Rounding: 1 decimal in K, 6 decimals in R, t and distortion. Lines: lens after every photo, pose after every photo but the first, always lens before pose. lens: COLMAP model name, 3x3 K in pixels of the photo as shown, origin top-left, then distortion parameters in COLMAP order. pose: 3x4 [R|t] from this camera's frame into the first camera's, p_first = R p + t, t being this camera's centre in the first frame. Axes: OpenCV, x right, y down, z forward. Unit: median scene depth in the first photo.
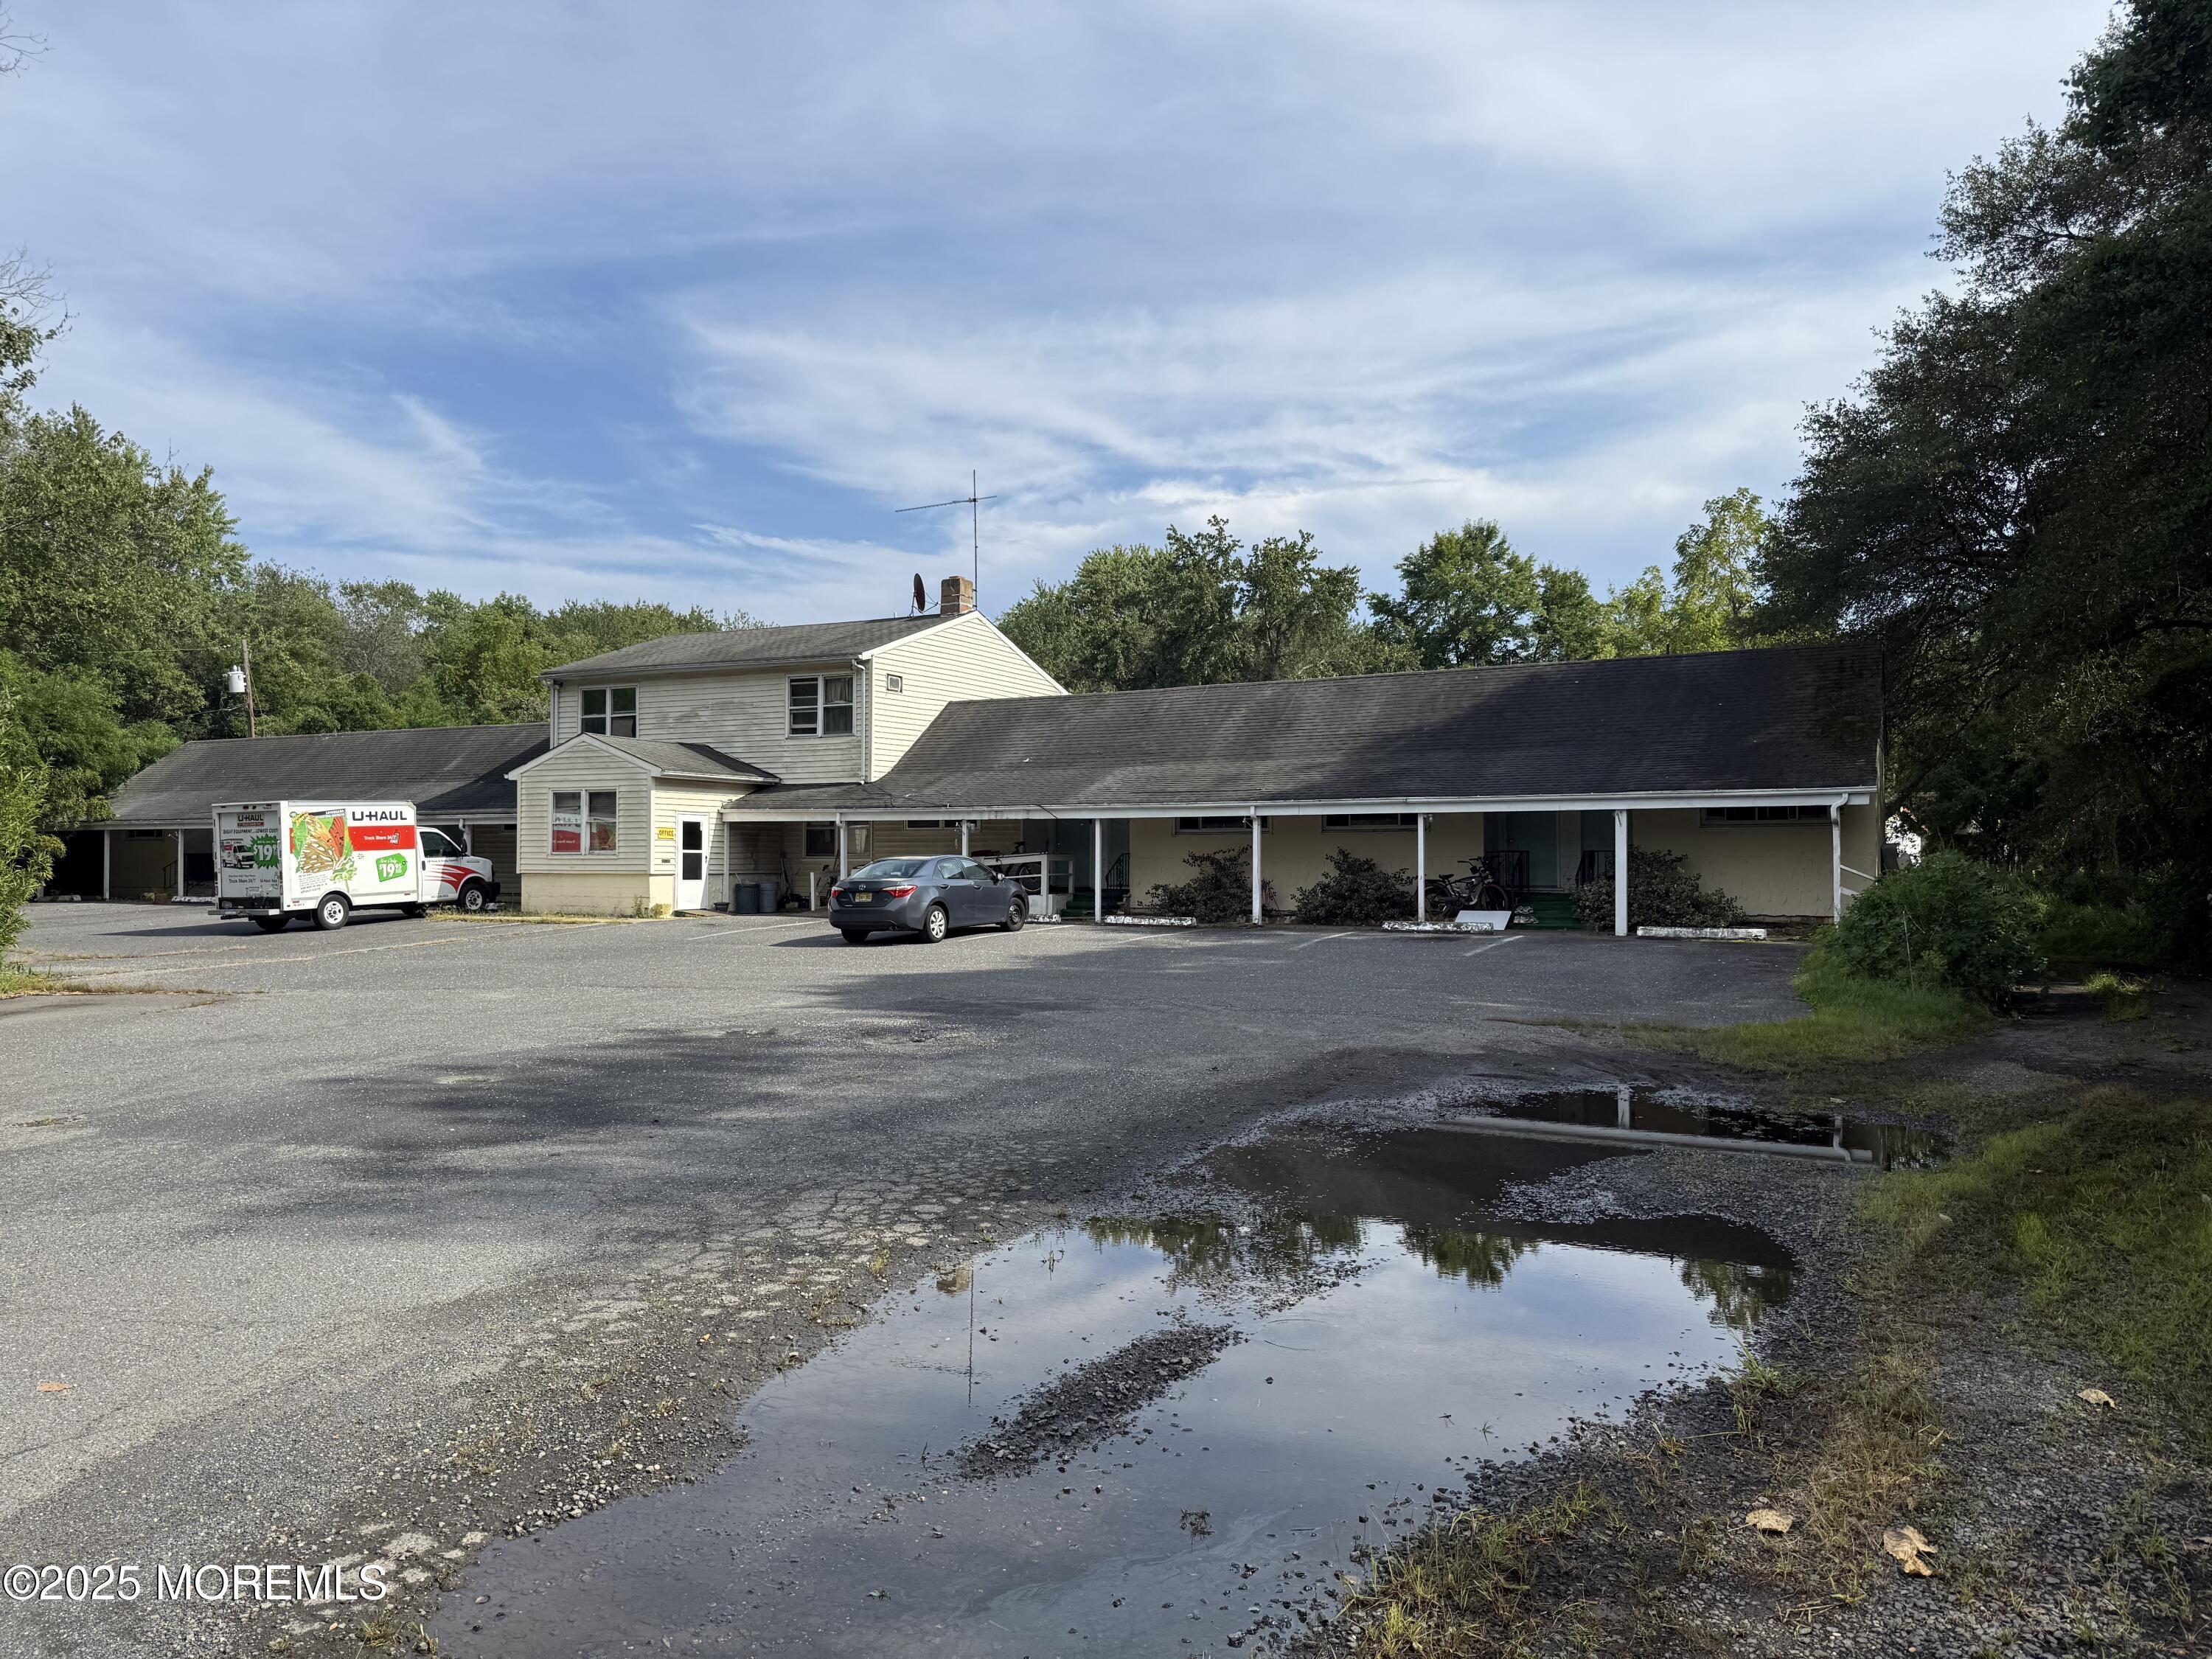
lens RADIAL K [[1515.2, 0, 1106.0], [0, 1515.2, 829.5], [0, 0, 1]] dist [0.104218, -0.161006]
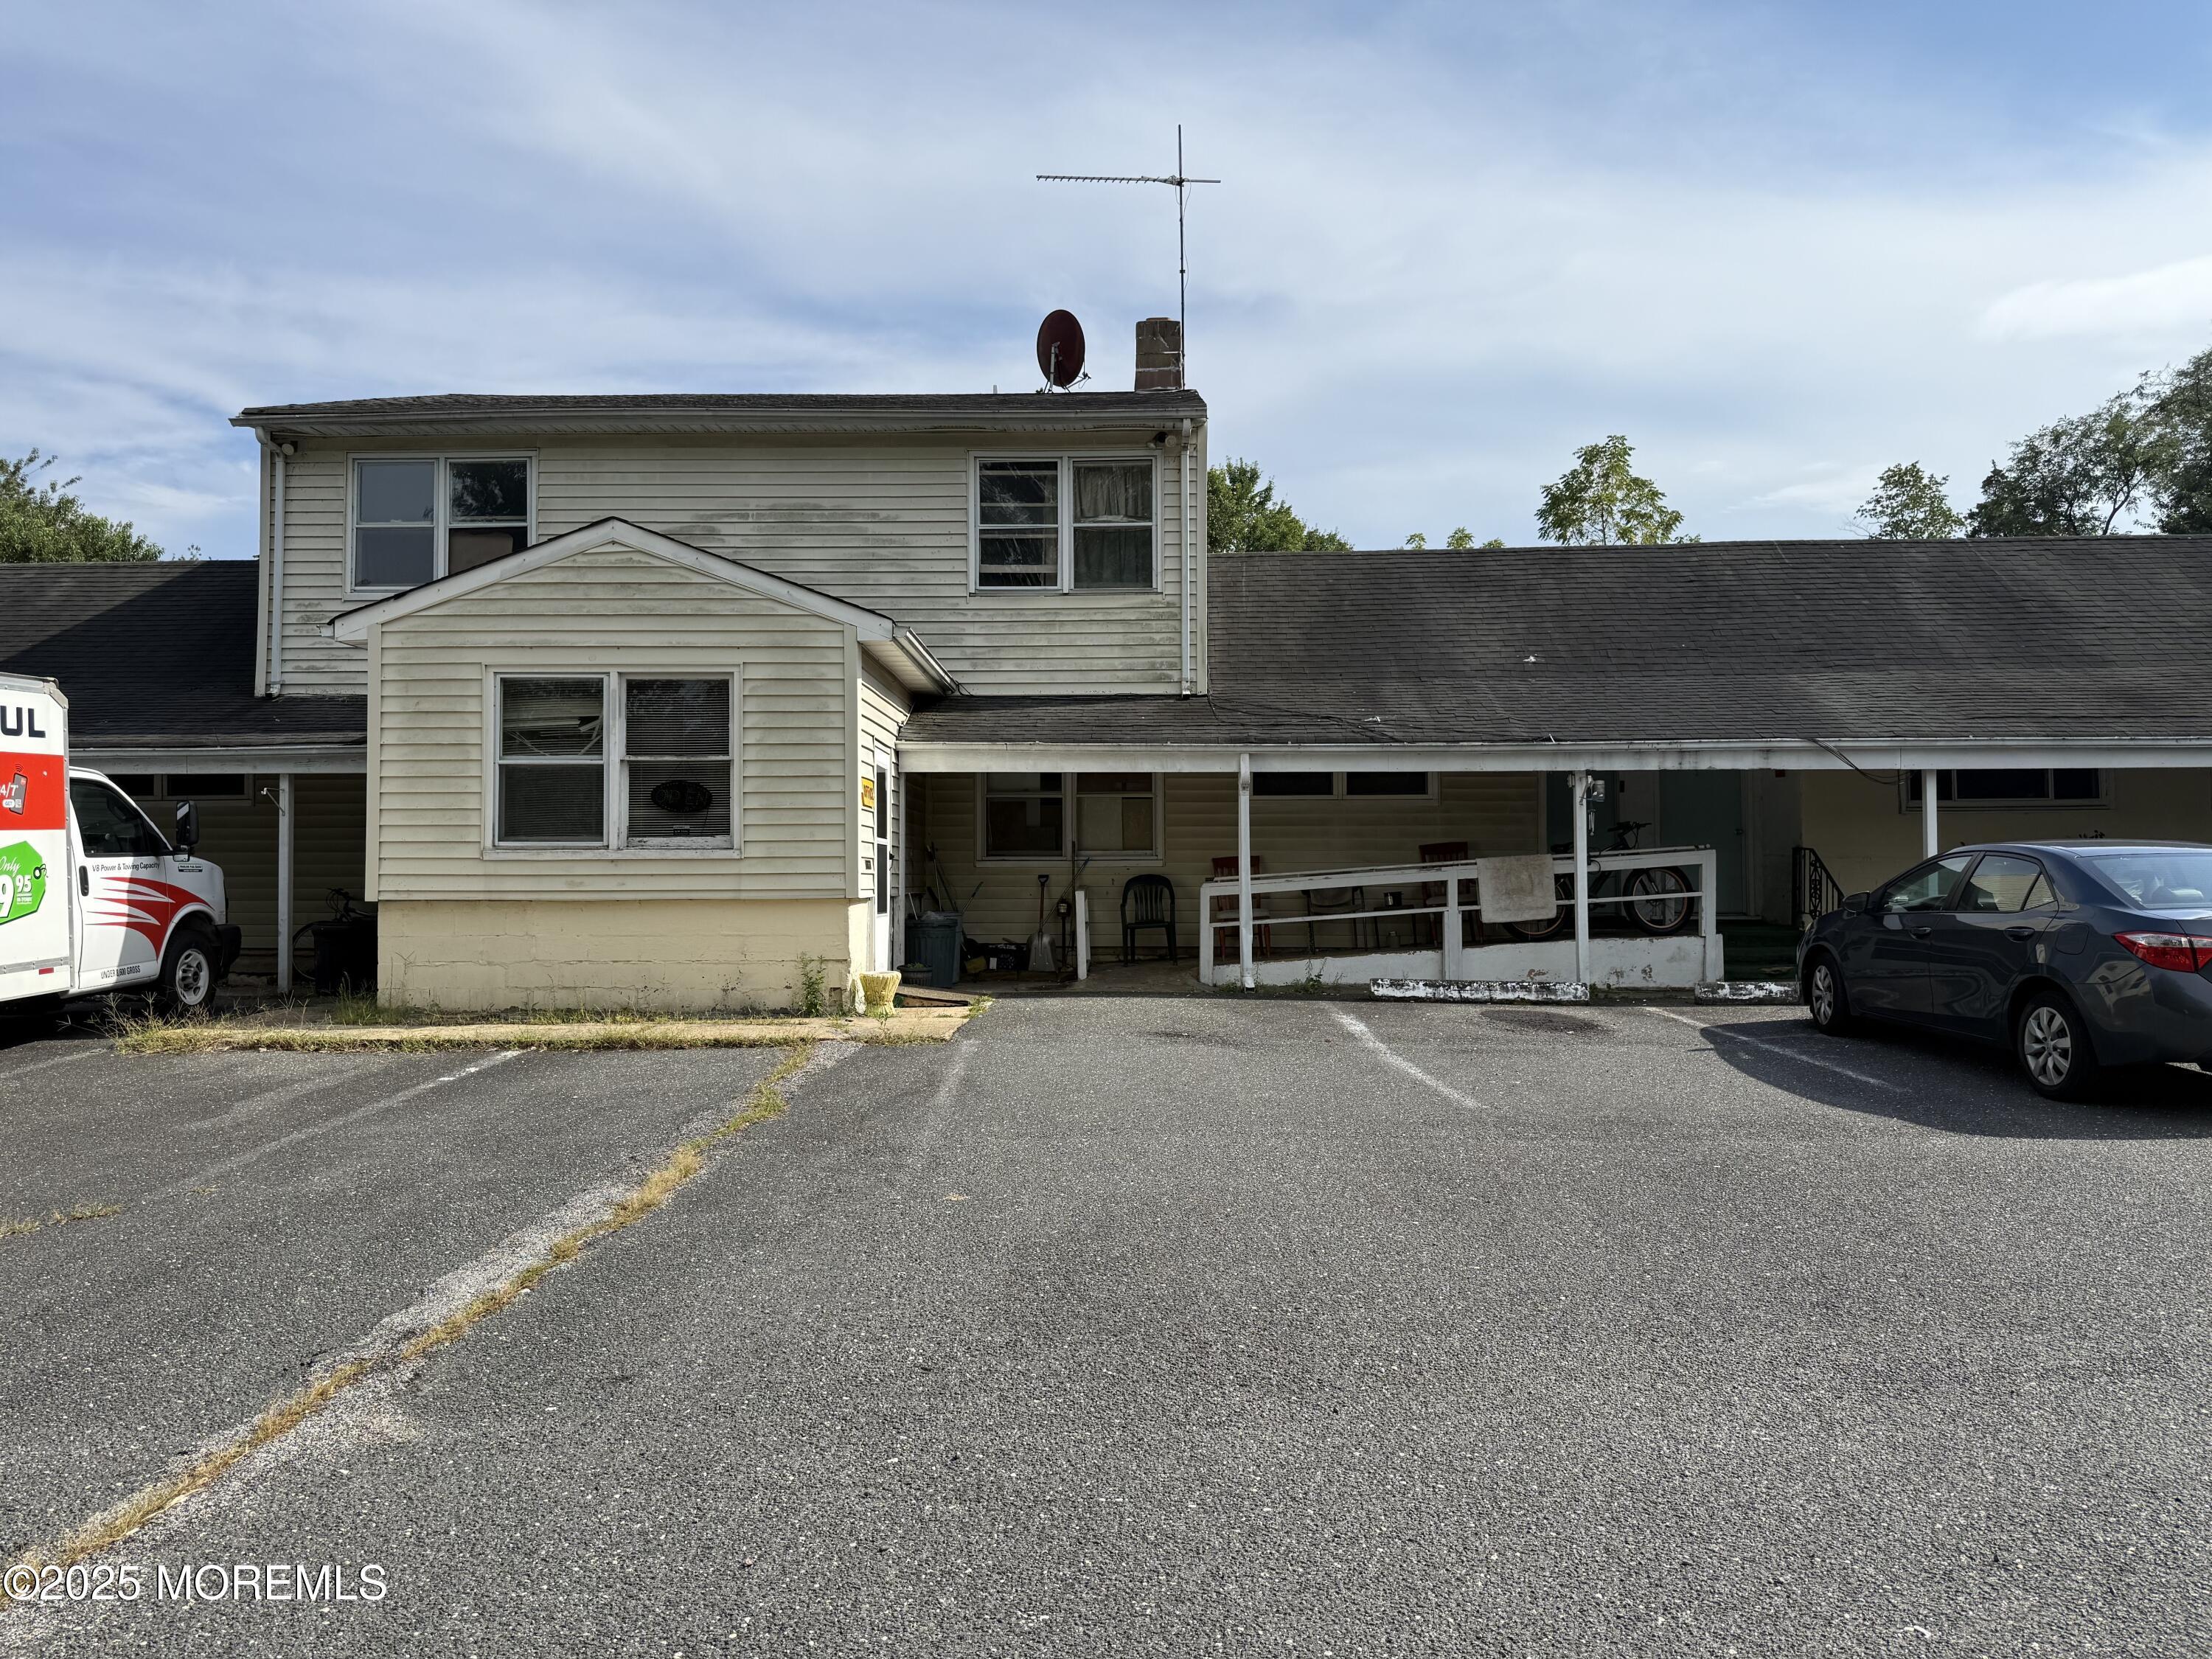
lens RADIAL K [[1649.0, 0, 1106.0], [0, 1649.0, 829.5], [0, 0, 1]] dist [-0.002533, -0.004331]
pose [[0.891798, 0.012299, 0.452266, -0.467825], [-0.000656, 0.999665, -0.025891, 0.024983], [-0.452433, 0.022793, 0.891507, 0.665991]]
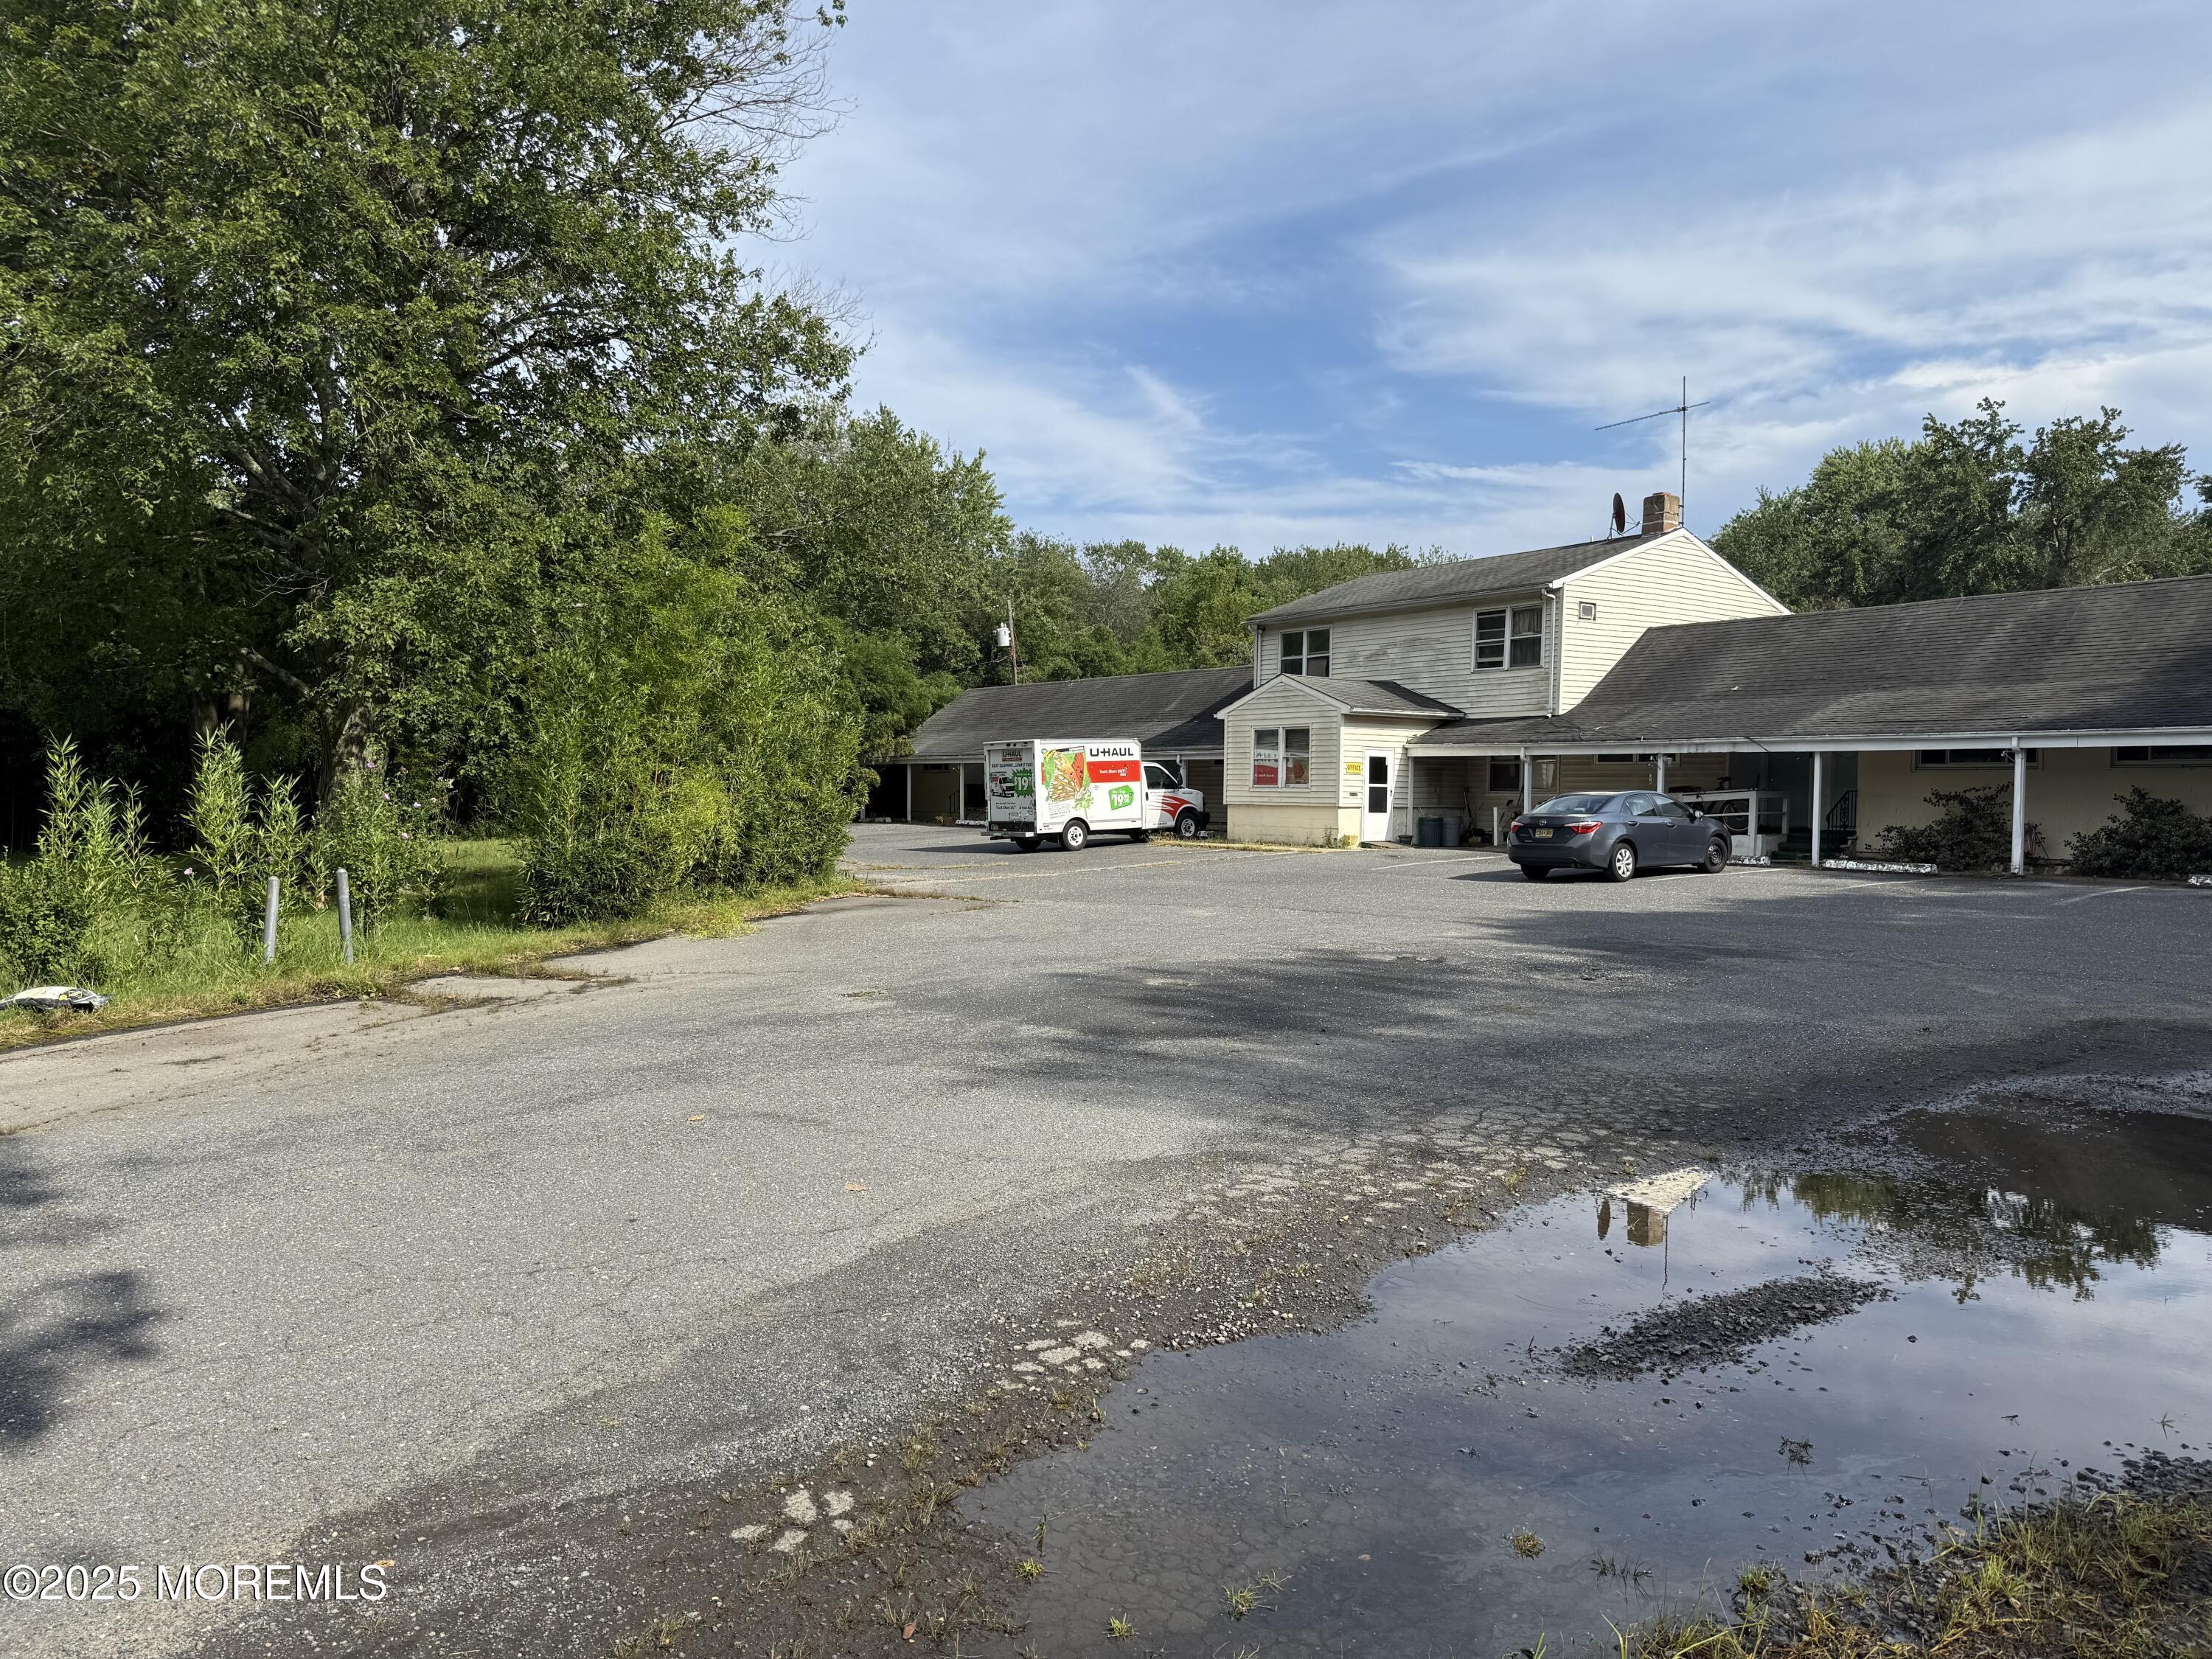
lens RADIAL K [[1512.3, 0, 1103.7], [0, 1512.3, 859.4], [0, 0, 1]] dist [0.077459, -0.109921]
pose [[0.900253, 0.029045, -0.434398, 0.009282], [-0.002078, 0.998047, 0.062426, 0.000670], [0.435363, -0.055296, 0.898555, -0.008666]]
